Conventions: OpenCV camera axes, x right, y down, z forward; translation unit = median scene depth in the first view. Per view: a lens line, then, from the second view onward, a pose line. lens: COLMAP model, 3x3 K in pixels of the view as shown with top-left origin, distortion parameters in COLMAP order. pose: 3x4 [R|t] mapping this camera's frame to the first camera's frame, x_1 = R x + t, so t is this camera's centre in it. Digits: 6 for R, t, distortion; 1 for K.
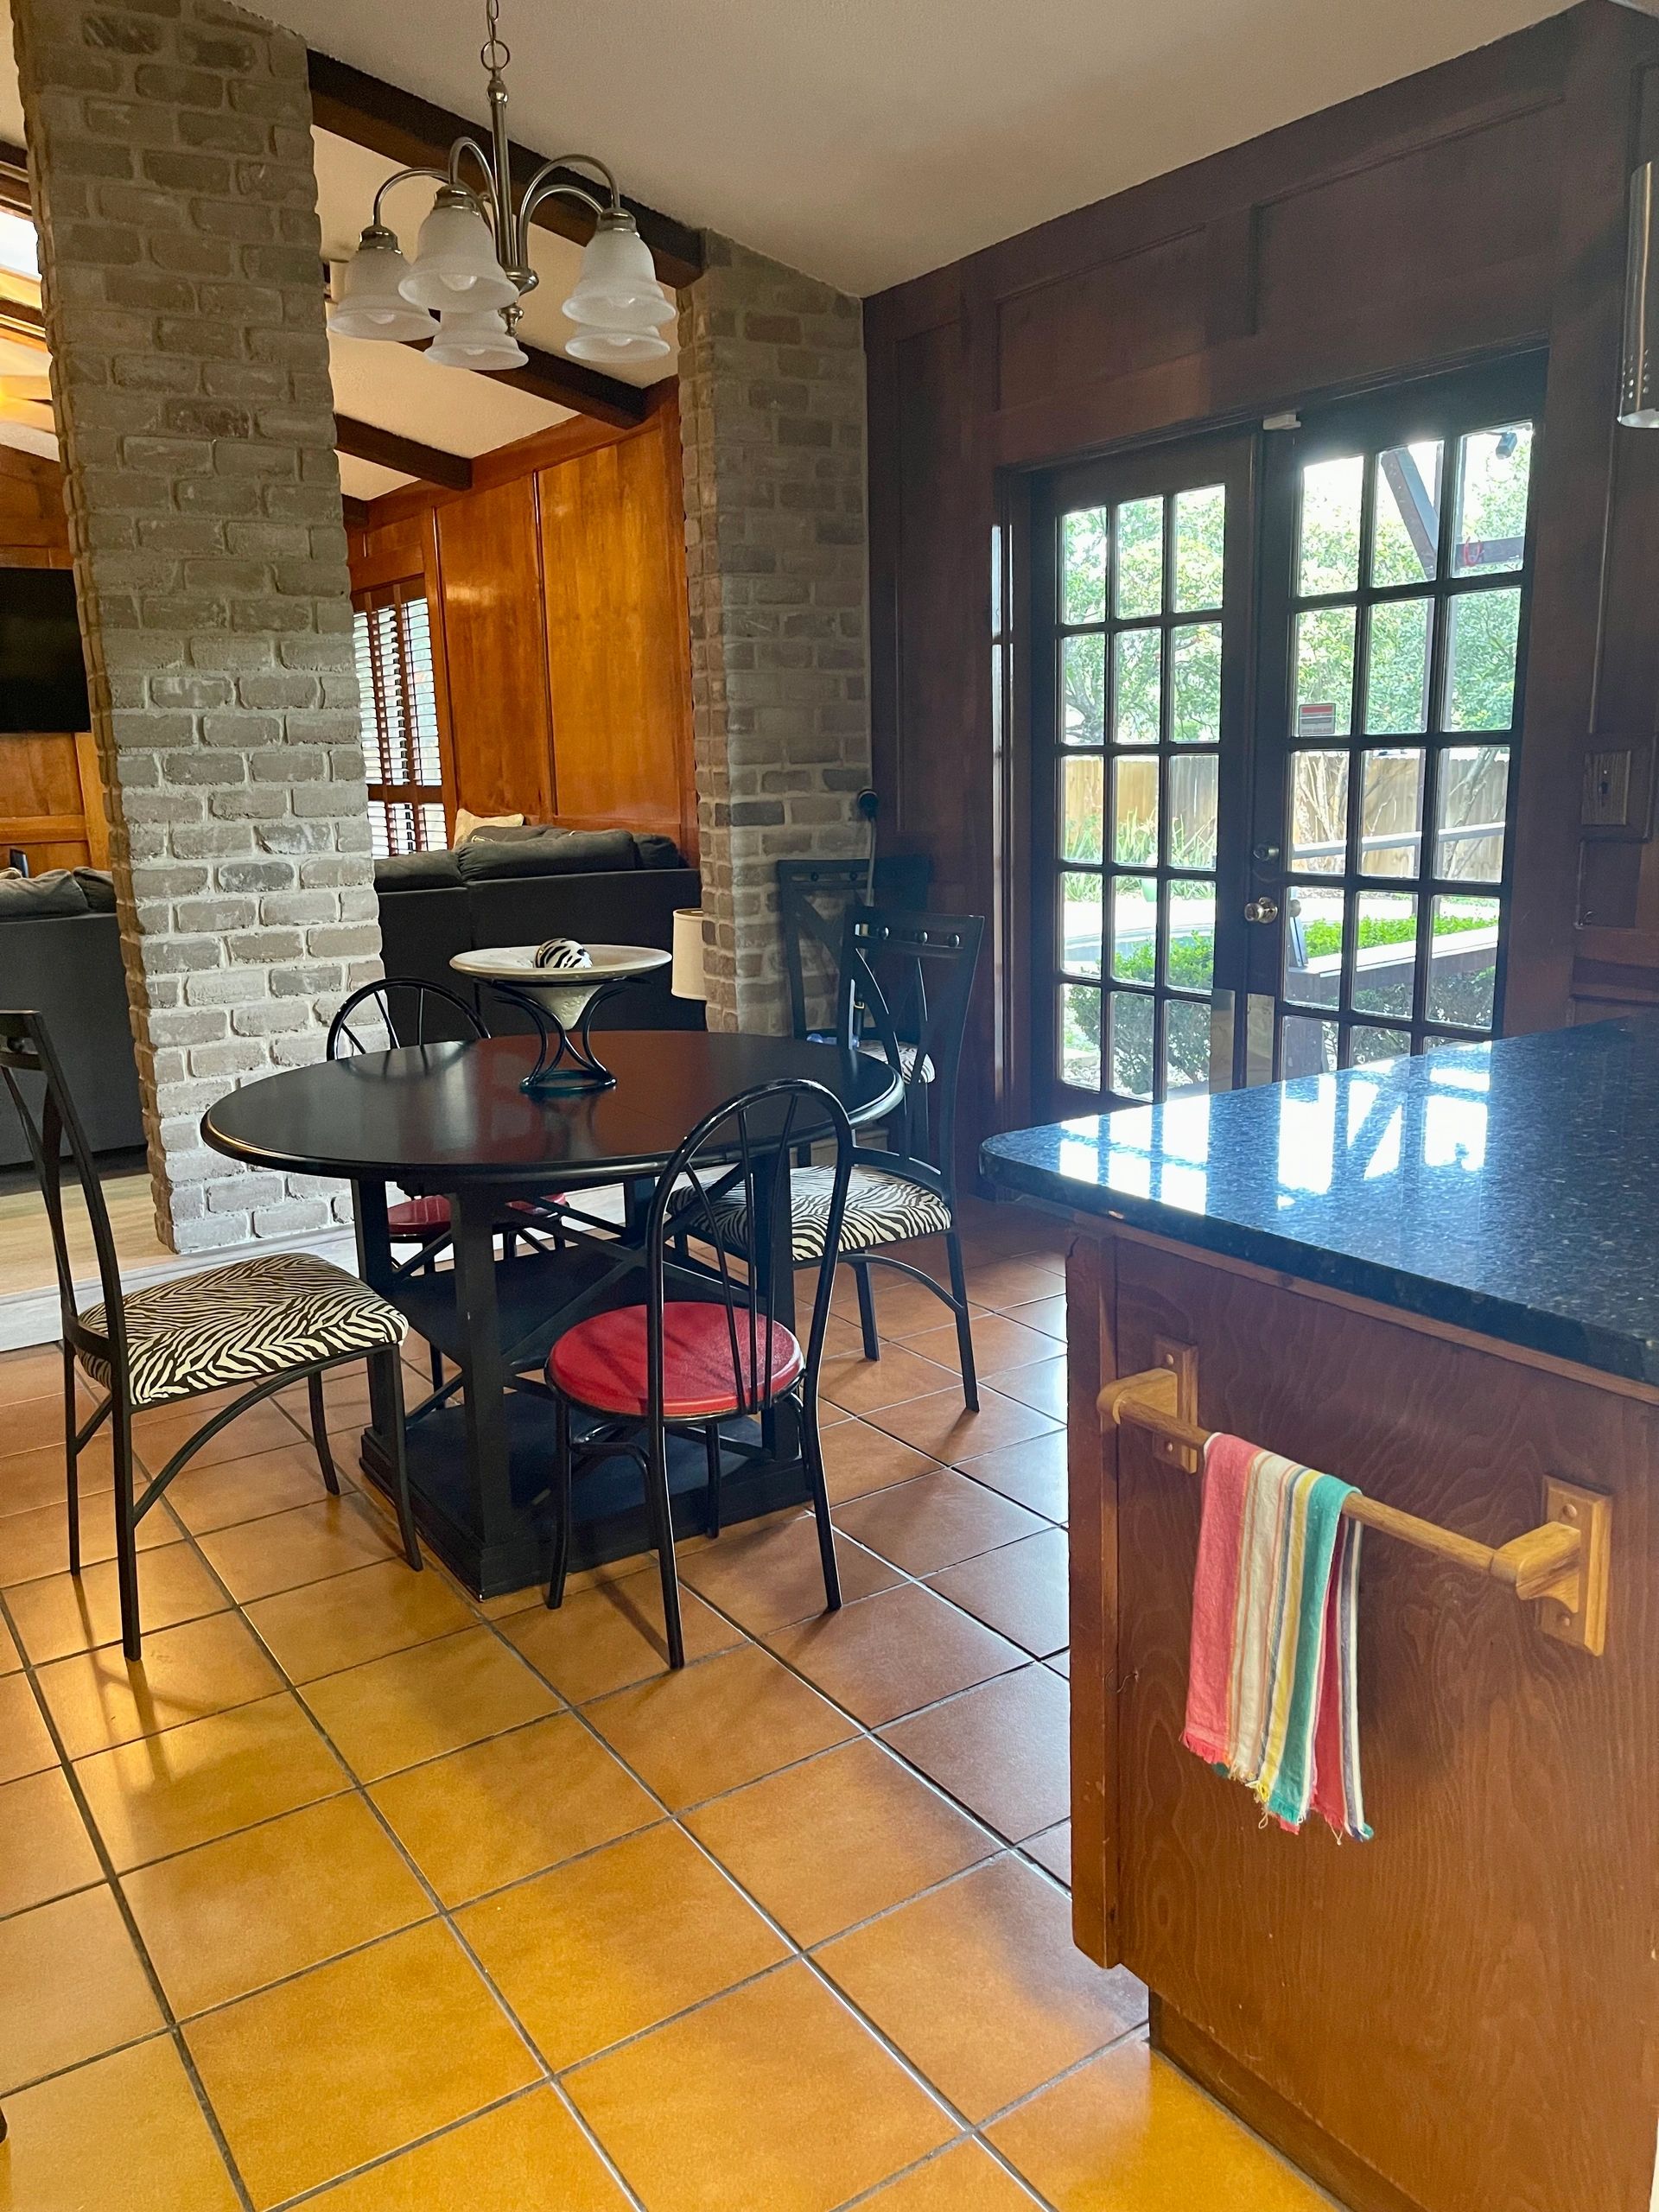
lens RADIAL K [[1671.1, 0, 826.8], [0, 1671.1, 1102.8], [0, 0, 1]] dist [0.062651, -0.086300]
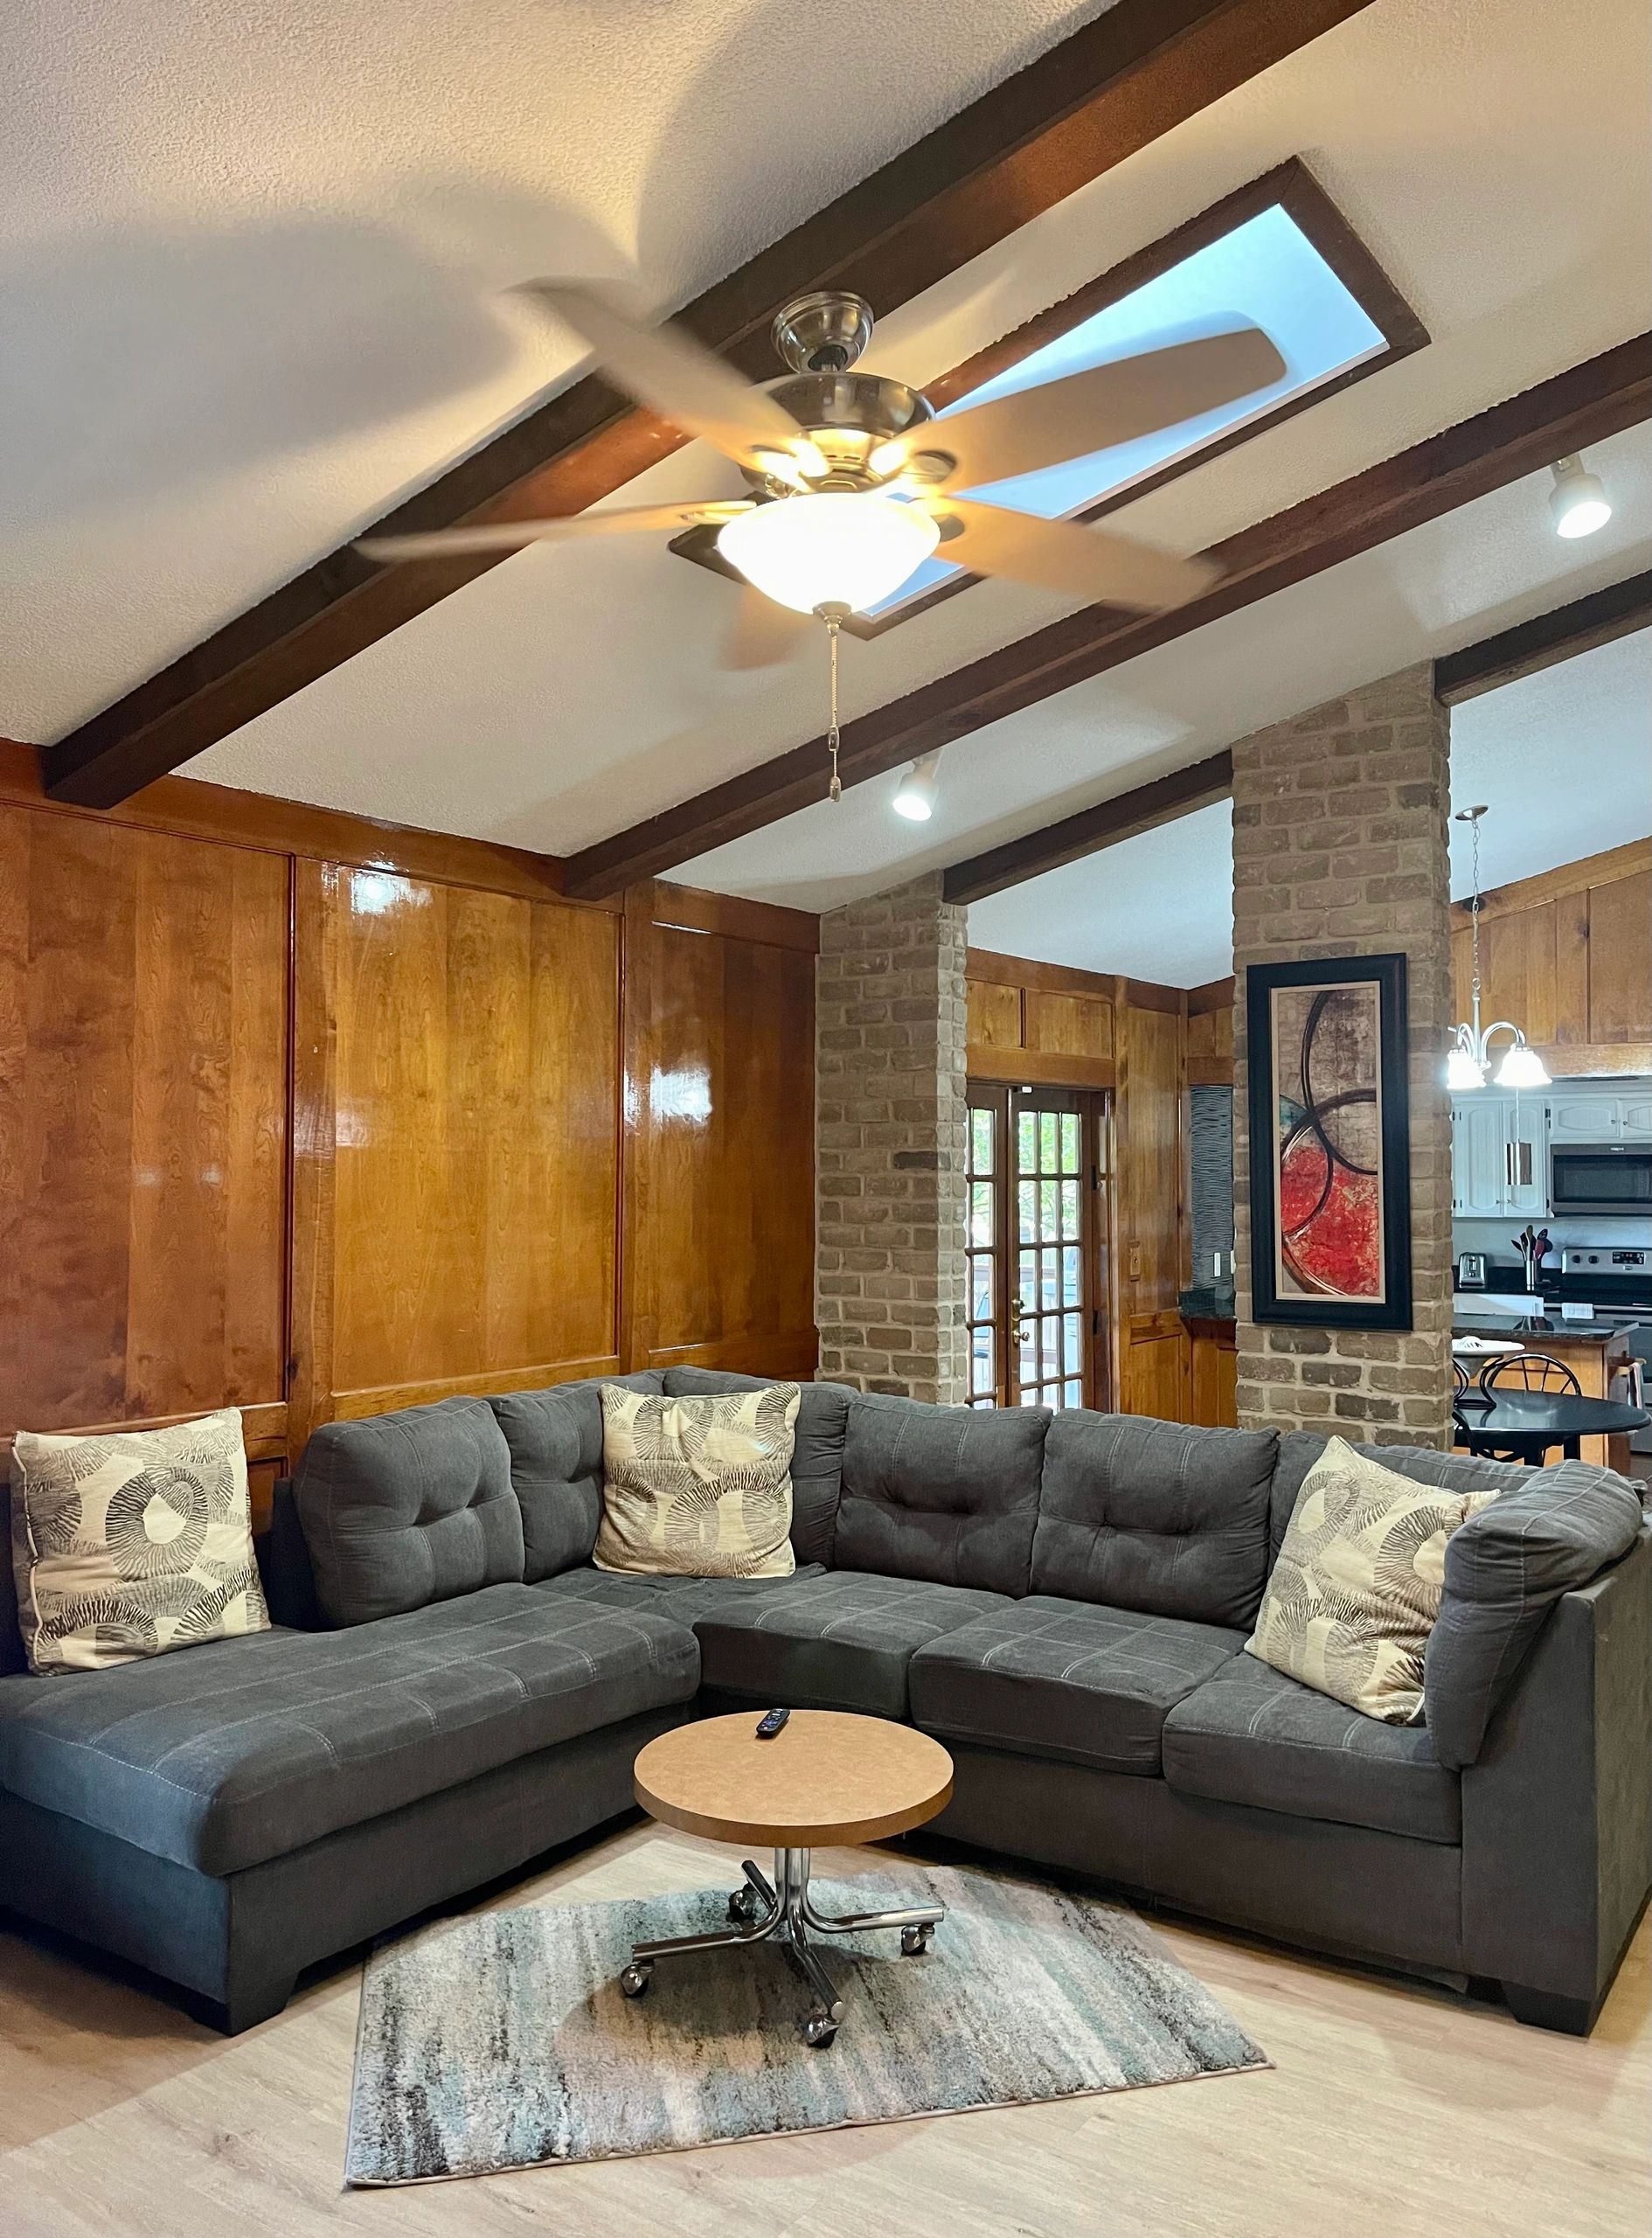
lens RADIAL K [[1683.1, 0, 831.0], [0, 1683.1, 1118.5], [0, 0, 1]] dist [0.053488, -0.068426]
pose [[-0.405163, 0.070701, 0.911506, -1.446763], [0.202432, 0.979196, 0.014029, -0.444645], [-0.891551, 0.190203, -0.411046, 2.034694]]
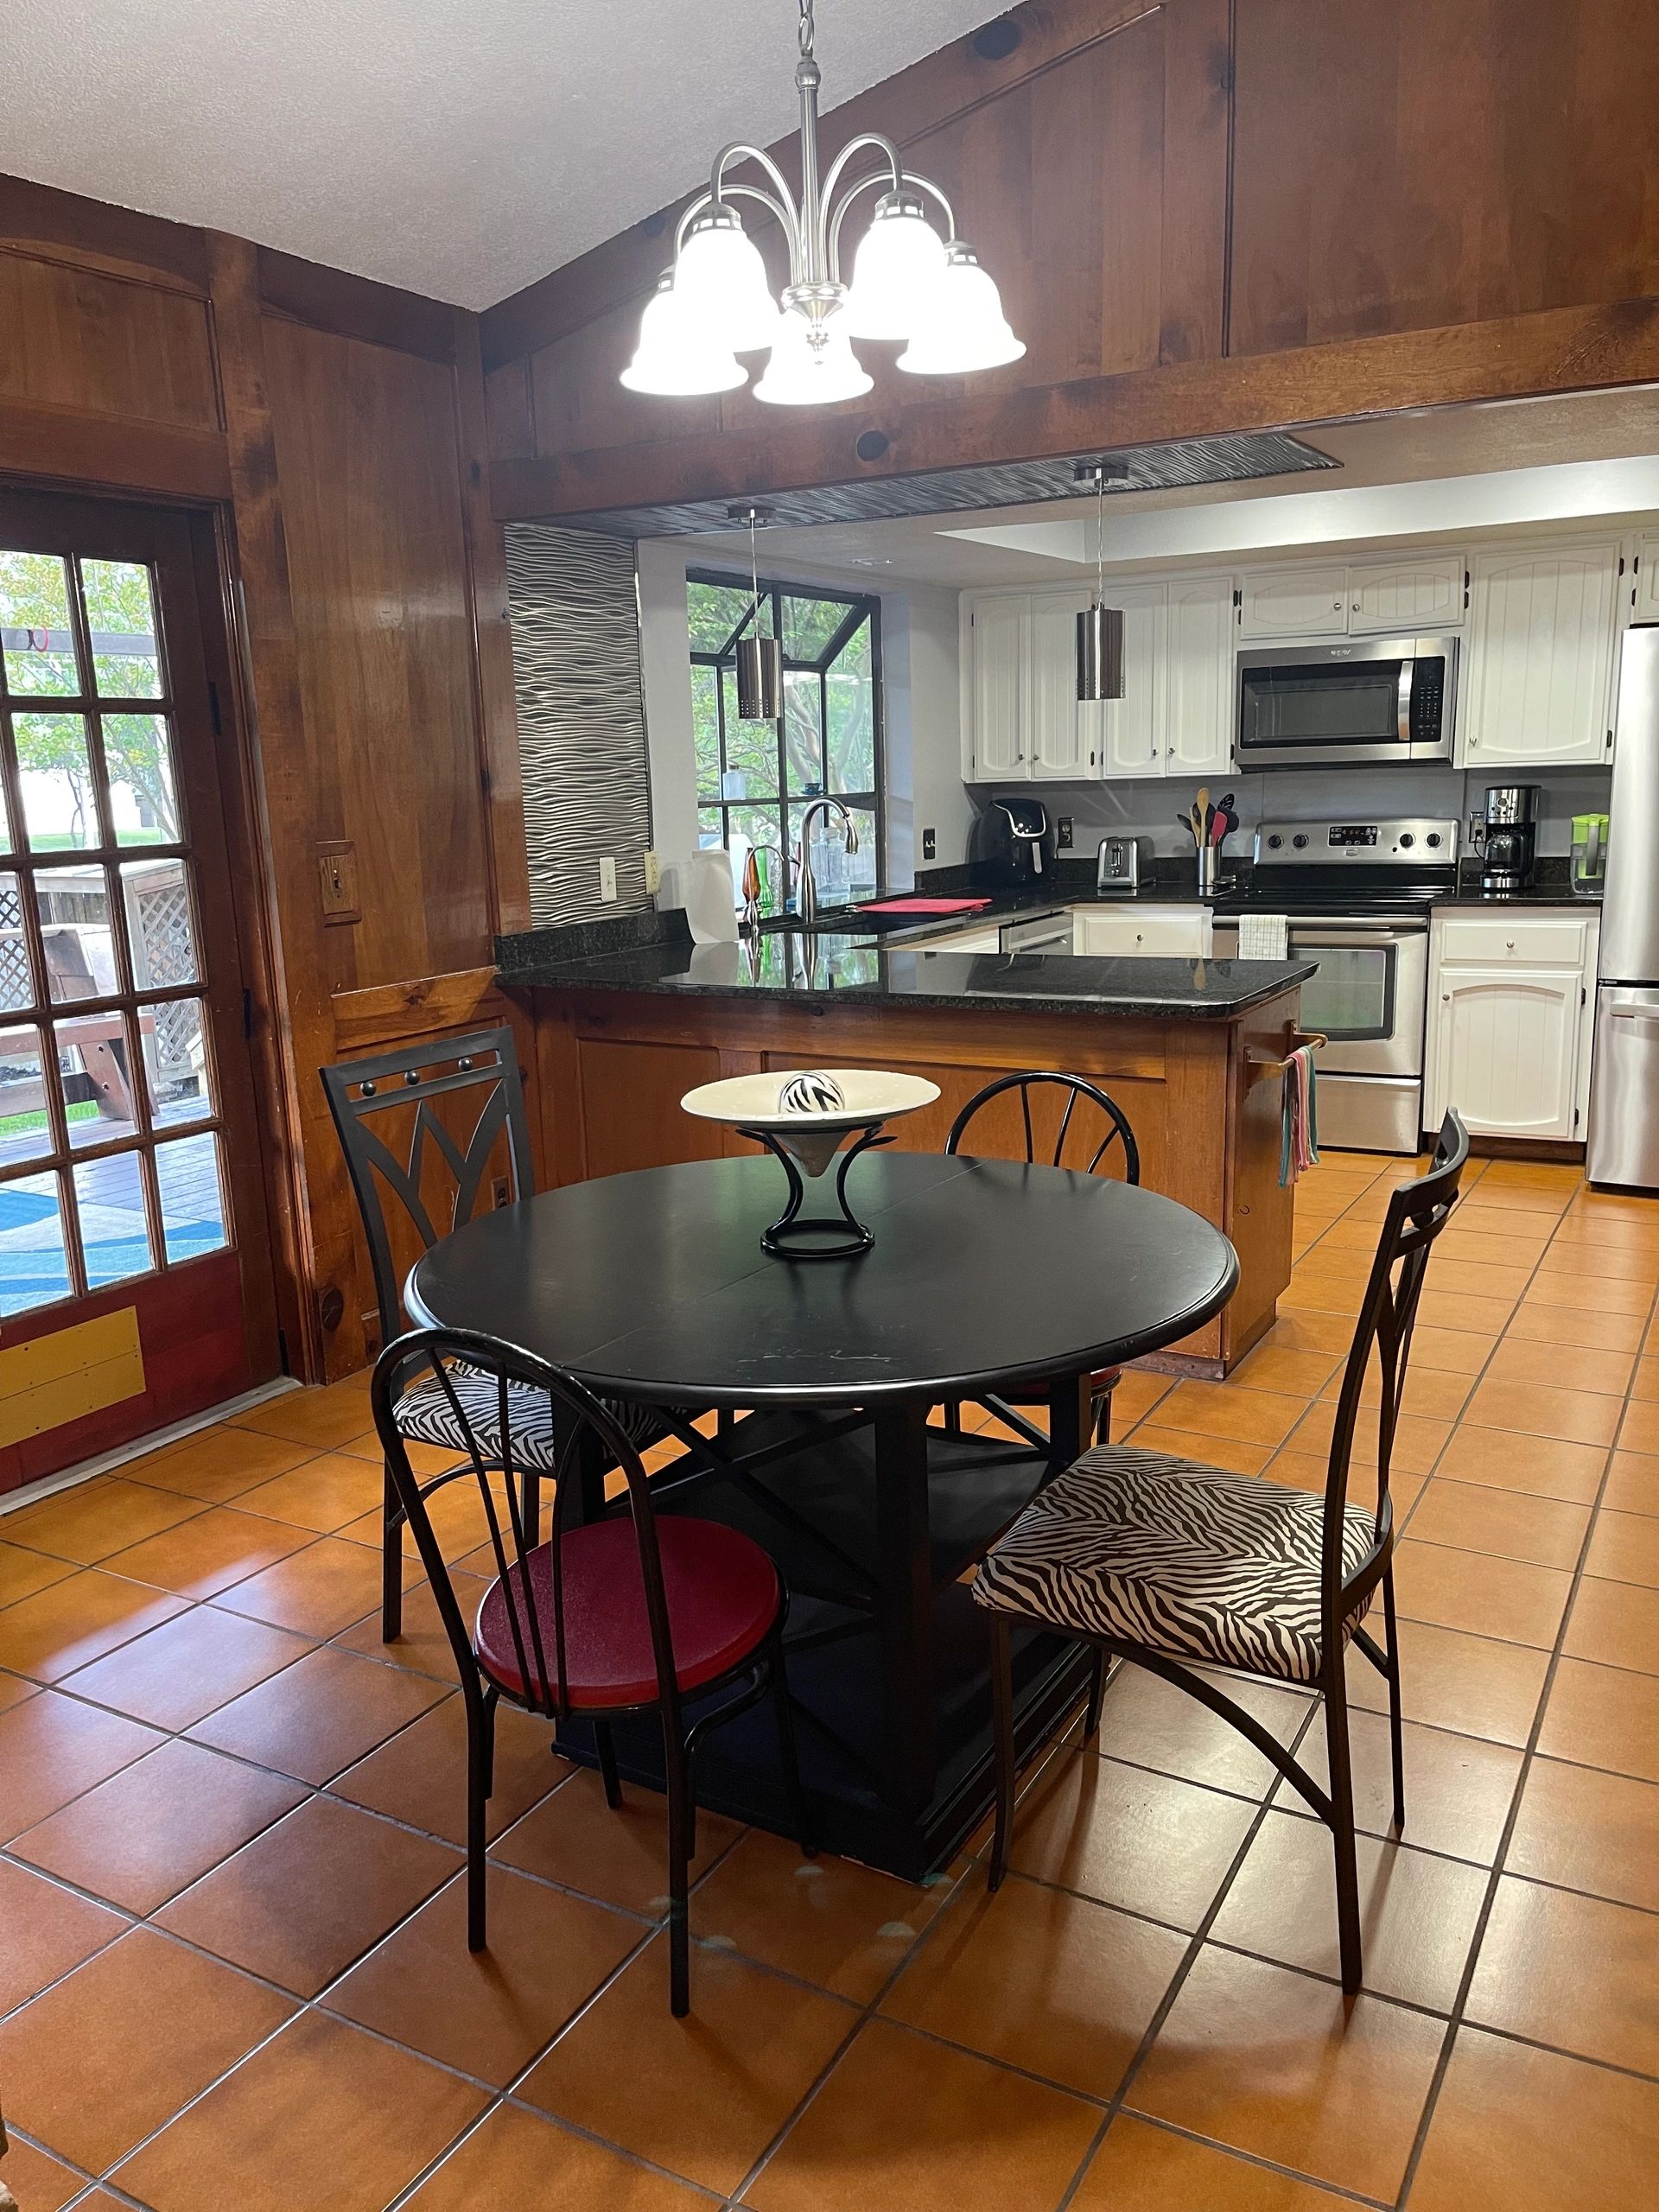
lens RADIAL K [[1671.1, 0, 826.8], [0, 1671.1, 1102.8], [0, 0, 1]] dist [0.062651, -0.086300]
pose [[-0.488446, -0.112514, 0.865310, -0.689845], [0.229222, 0.940281, 0.251652, -0.220319], [-0.841949, 0.321266, -0.433486, 1.070120]]
